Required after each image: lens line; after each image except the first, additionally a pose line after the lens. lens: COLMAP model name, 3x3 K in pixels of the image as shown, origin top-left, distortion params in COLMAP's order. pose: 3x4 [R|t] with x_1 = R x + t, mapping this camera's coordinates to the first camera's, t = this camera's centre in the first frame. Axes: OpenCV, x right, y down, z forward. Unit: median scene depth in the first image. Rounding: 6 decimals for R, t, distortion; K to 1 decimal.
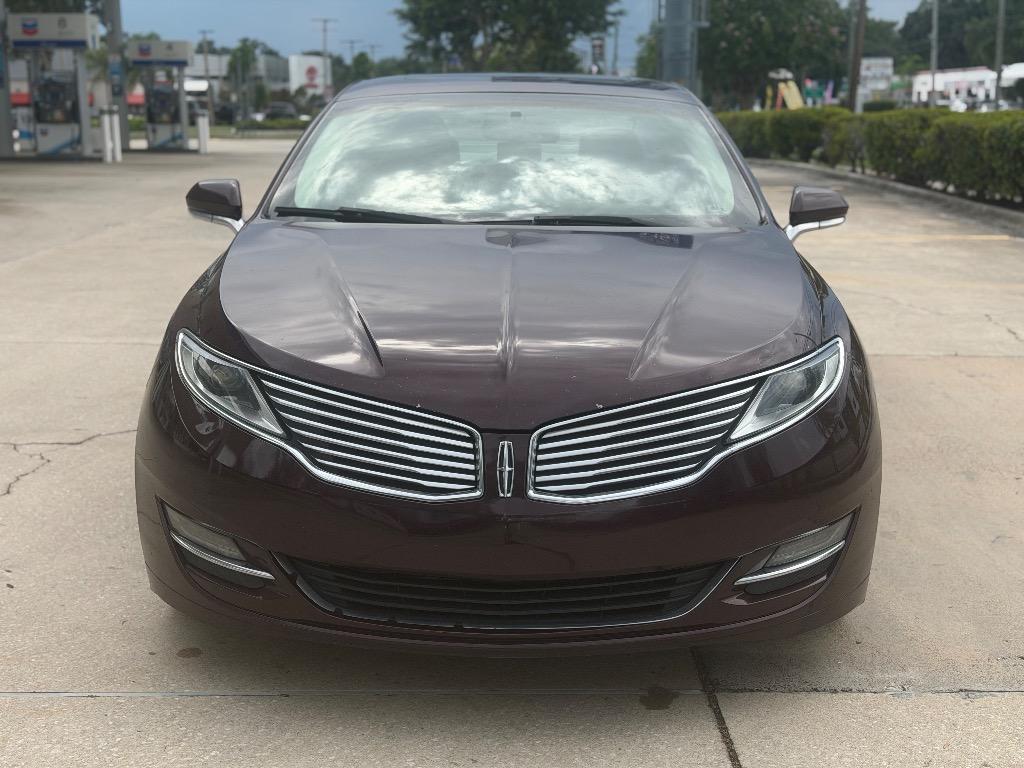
lens RADIAL K [[1428.7, 0, 510.3], [0, 1428.7, 384.0], [0, 0, 1]] dist [0.085196, 0.000000]
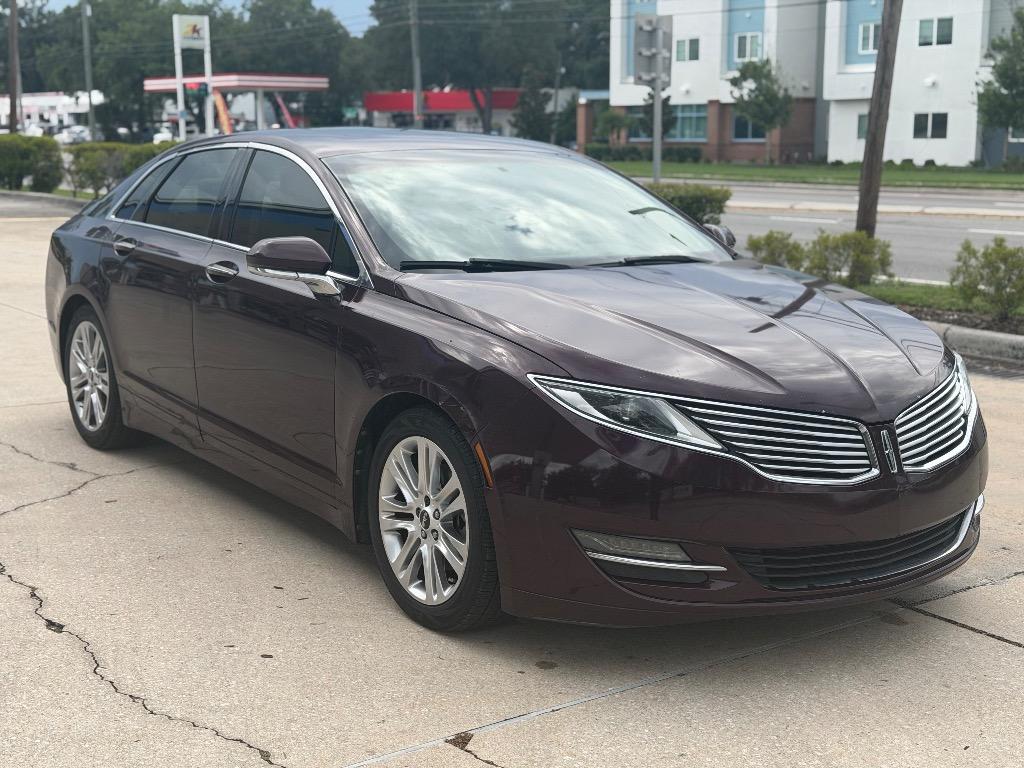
lens RADIAL K [[1428.7, 0, 508.2], [0, 1428.7, 387.2], [0, 0, 1]] dist [0.085196, 0.000000]
pose [[0.810550, -0.096404, 0.577681, -0.975186], [0.104317, 0.994352, 0.019570, -0.056915], [-0.576305, 0.044399, 0.816028, 0.122623]]
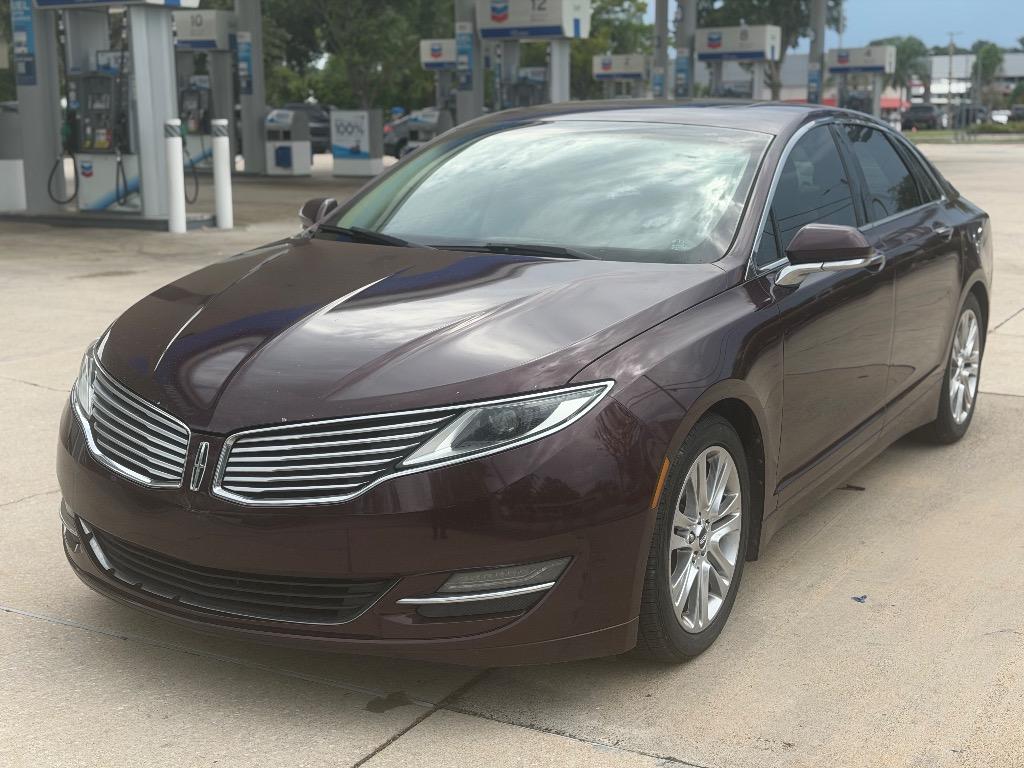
lens RADIAL K [[1428.7, 0, 507.8], [0, 1428.7, 382.4], [0, 0, 1]] dist [0.085196, 0.000000]
pose [[0.874468, 0.090934, -0.476484, 0.701922], [-0.092628, 0.995500, 0.019990, -0.048643], [0.476157, 0.026655, 0.878956, 0.110145]]
